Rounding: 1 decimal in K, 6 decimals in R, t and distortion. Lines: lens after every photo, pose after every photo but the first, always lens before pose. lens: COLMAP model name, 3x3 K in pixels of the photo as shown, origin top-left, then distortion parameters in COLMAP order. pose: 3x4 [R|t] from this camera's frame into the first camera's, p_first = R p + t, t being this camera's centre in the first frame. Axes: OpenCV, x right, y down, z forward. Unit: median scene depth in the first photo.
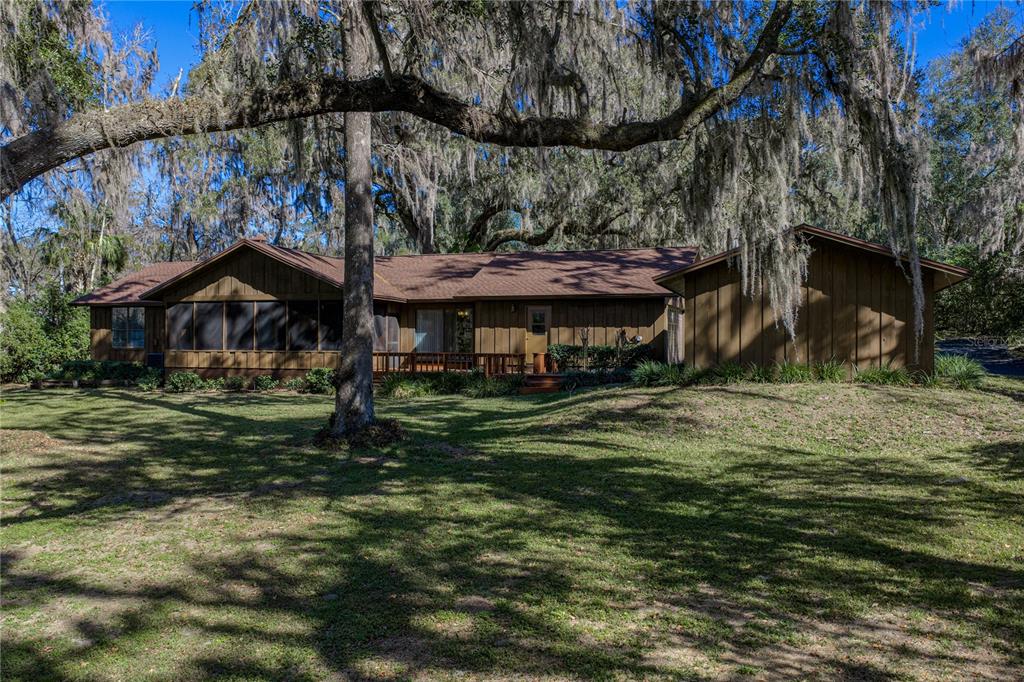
lens RADIAL K [[846.5, 0, 512.0], [0, 846.5, 341.0], [0, 0, 1]] dist [0.012635, -0.021791]
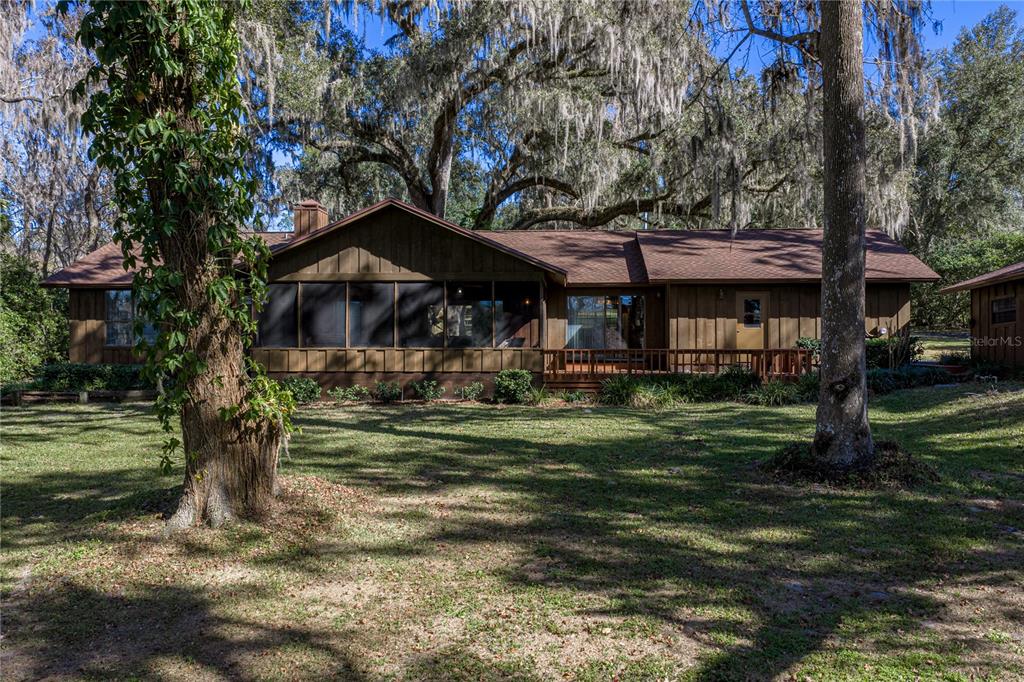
lens RADIAL K [[860.7, 0, 512.0], [0, 860.7, 341.0], [0, 0, 1]] dist [0.074326, -0.002588]
pose [[0.966094, -0.003014, 0.258173, -0.401001], [0.002428, 0.999994, 0.002592, 0.003975], [-0.258180, -0.001877, 0.966095, 0.234490]]
